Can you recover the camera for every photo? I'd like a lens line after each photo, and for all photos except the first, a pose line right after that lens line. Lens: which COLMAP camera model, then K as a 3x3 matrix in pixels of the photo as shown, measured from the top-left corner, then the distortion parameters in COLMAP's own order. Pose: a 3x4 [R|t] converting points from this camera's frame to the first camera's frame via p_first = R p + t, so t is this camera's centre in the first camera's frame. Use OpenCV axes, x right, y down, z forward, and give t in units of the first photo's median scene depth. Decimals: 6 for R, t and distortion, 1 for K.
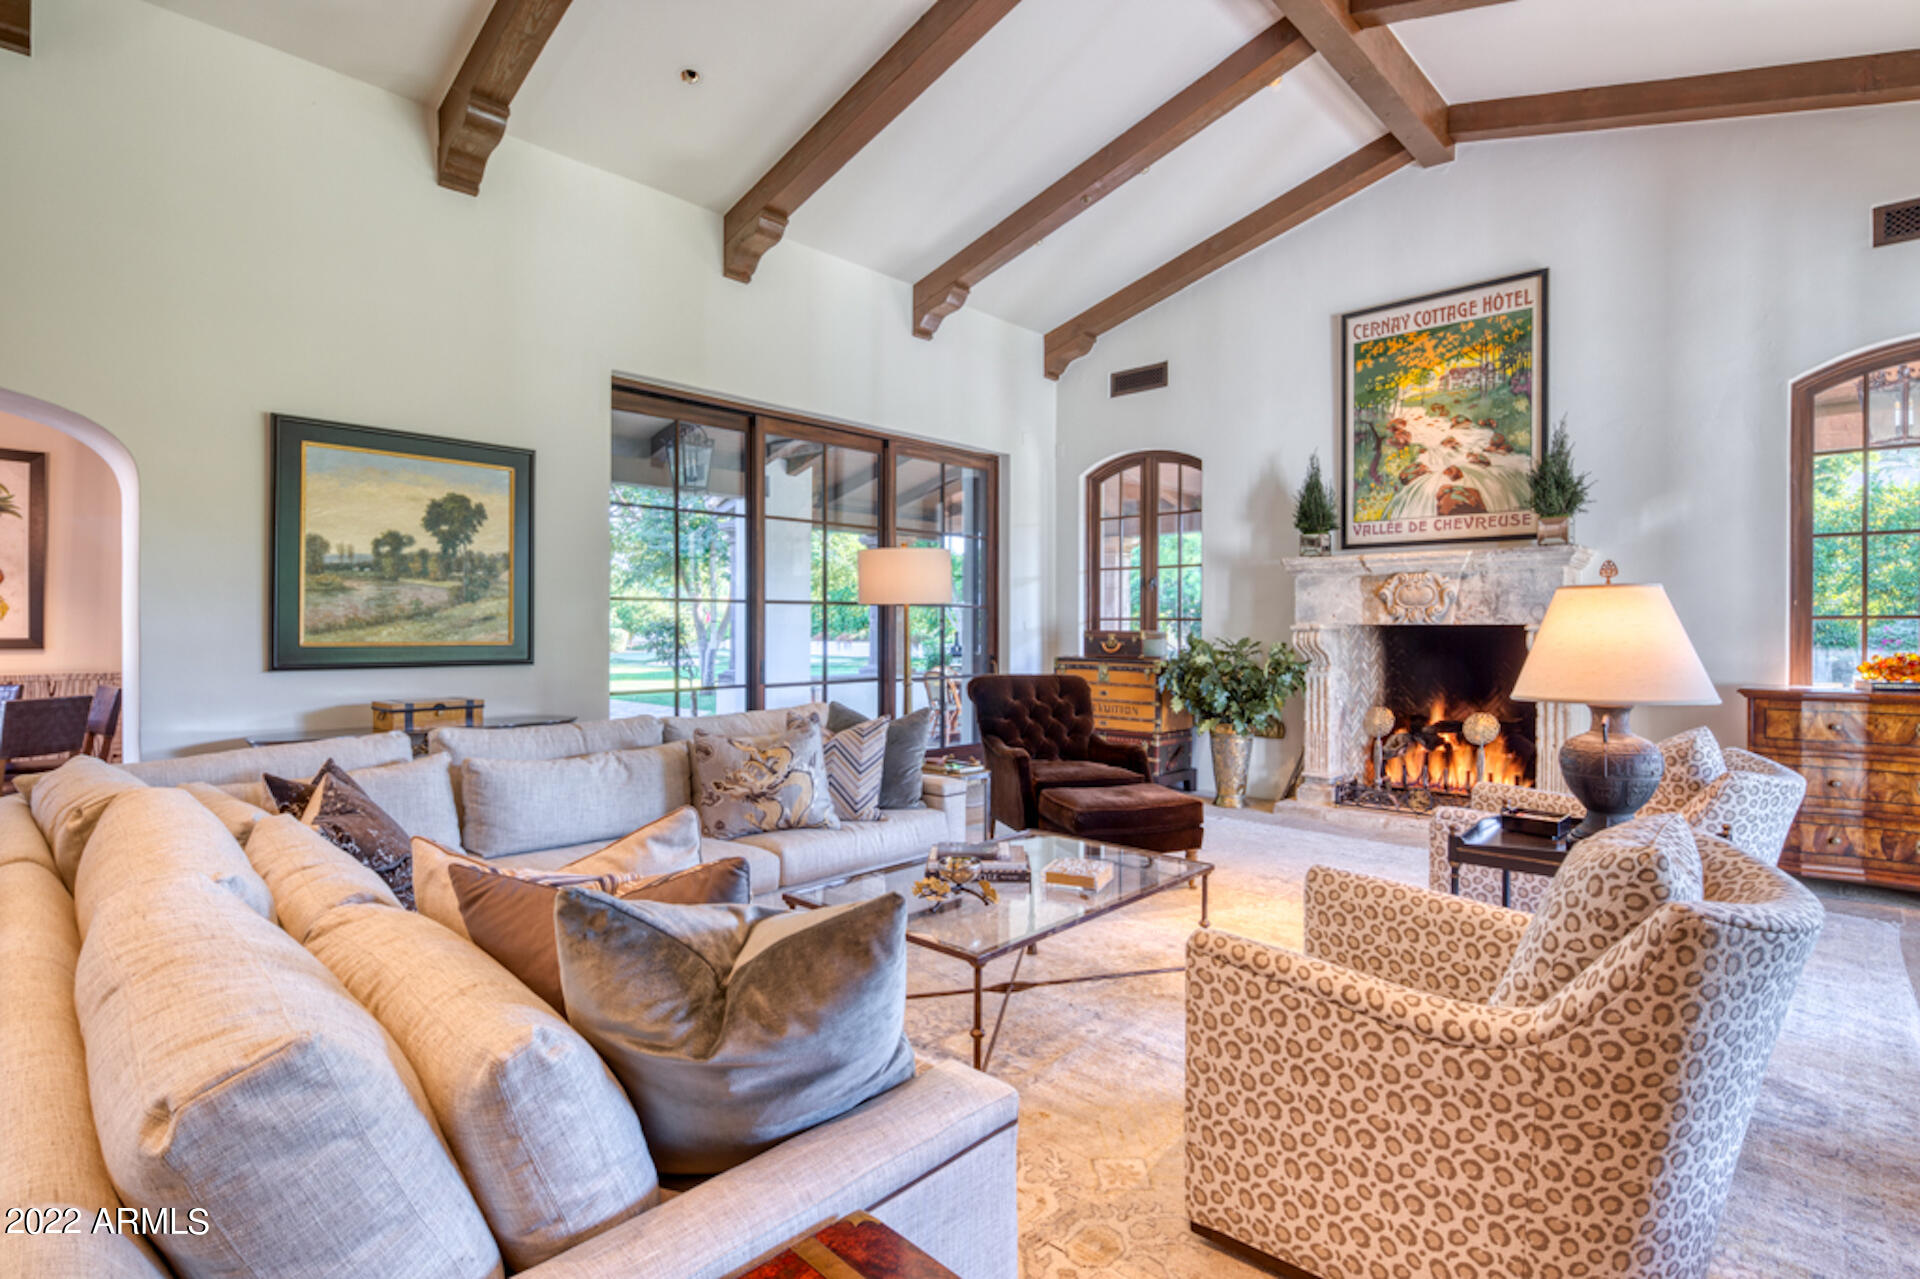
lens RADIAL K [[931.4, 0, 954.5], [0, 931.4, 631.3], [0, 0, 1]] dist [0.003759, -0.004816]
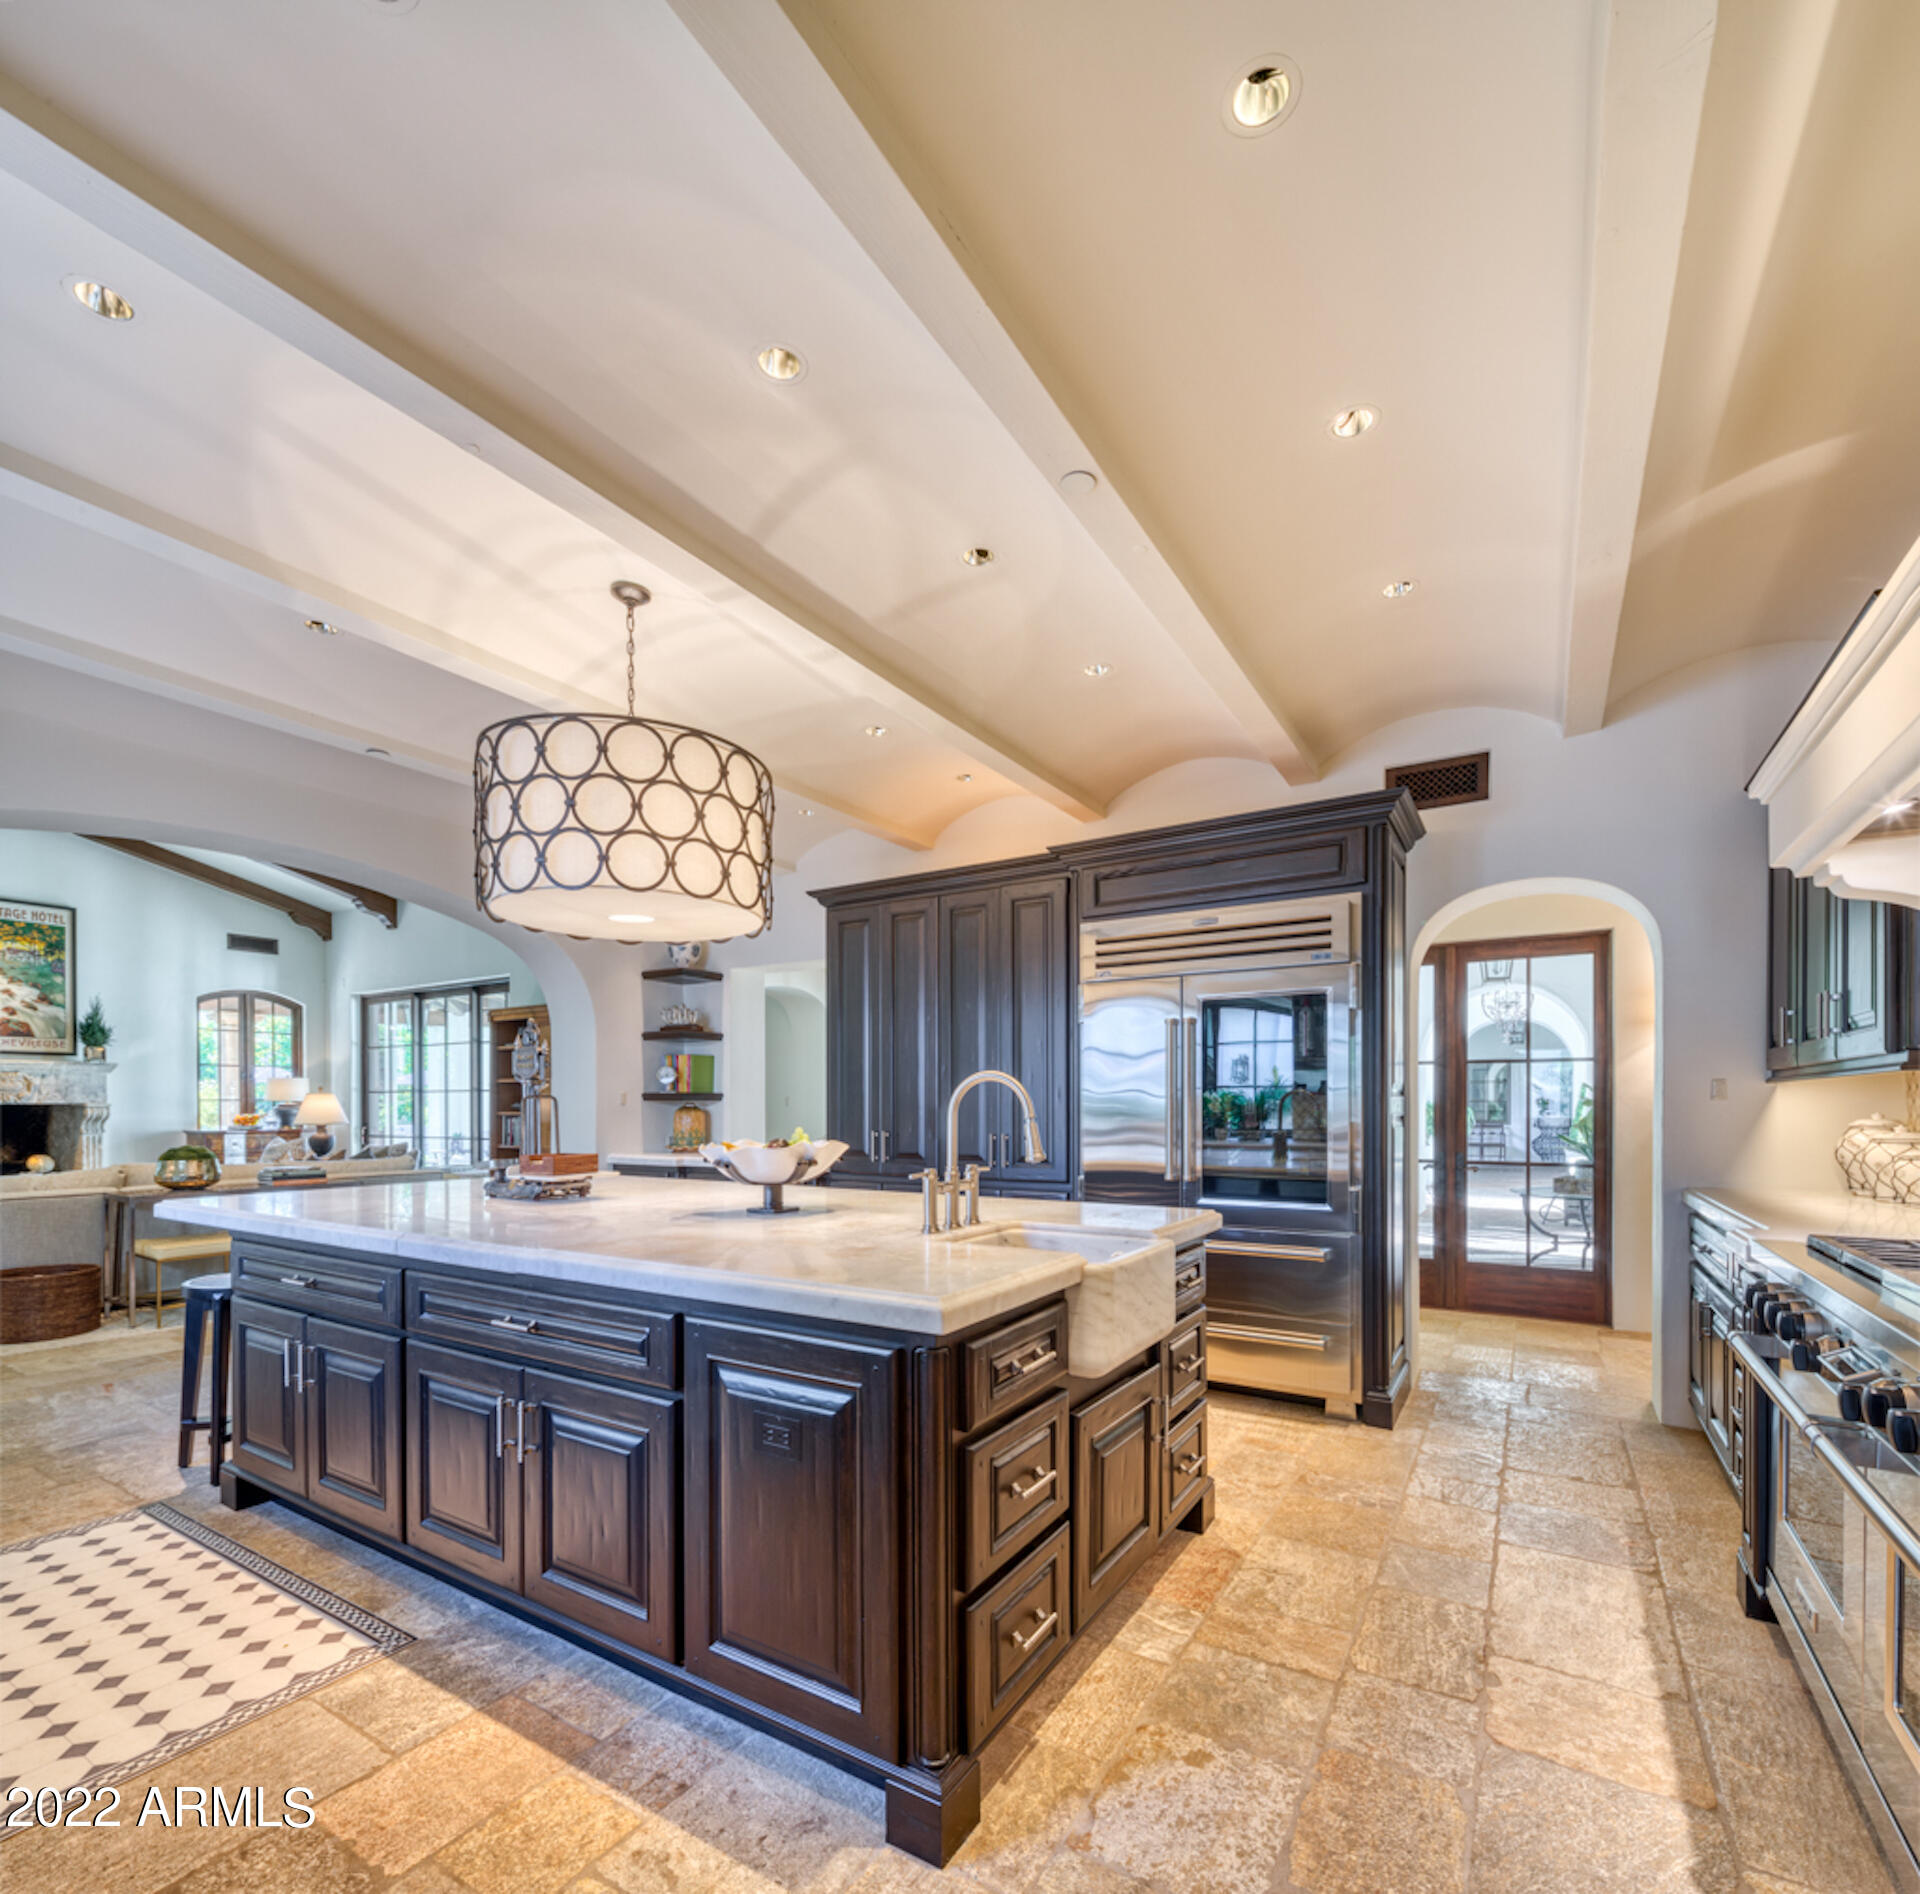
lens RADIAL K [[933.2, 0, 966.1], [0, 933.2, 1111.0], [0, 0, 1]] dist [0.004454, -0.003616]
pose [[-0.201424, -0.007201, 0.979478, -1.413256], [0.005526, 0.999949, 0.008488, 0.001610], [-0.979489, 0.007122, -0.201374, -0.315334]]
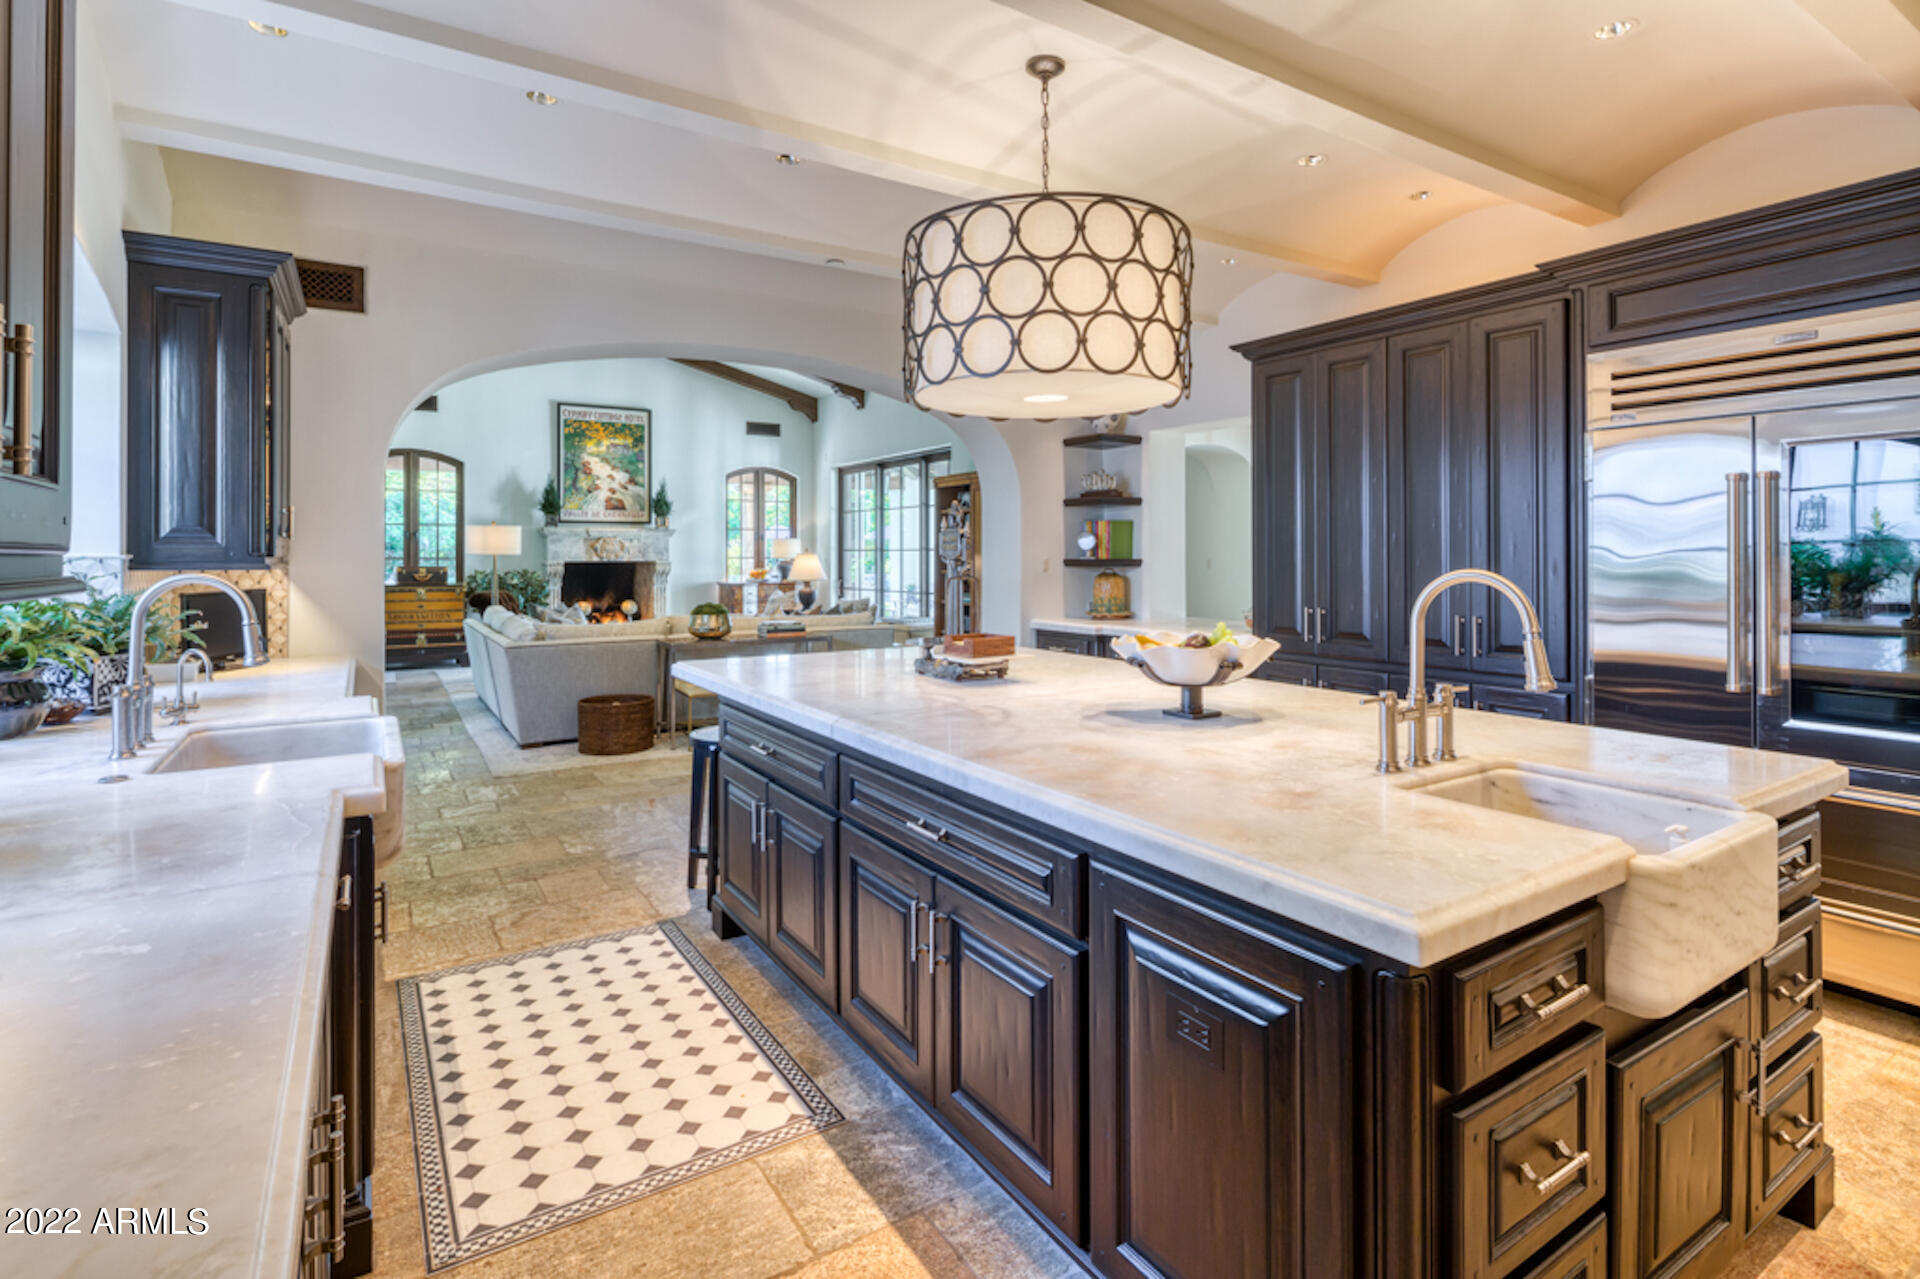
lens RADIAL K [[931.4, 0, 965.6], [0, 931.4, 549.1], [0, 0, 1]] dist [0.003759, -0.004816]
pose [[0.241359, 0.002268, 0.970433, -1.366224], [0.008219, 0.999957, -0.004381, -0.018677], [-0.970401, 0.009034, 0.241330, -0.317408]]
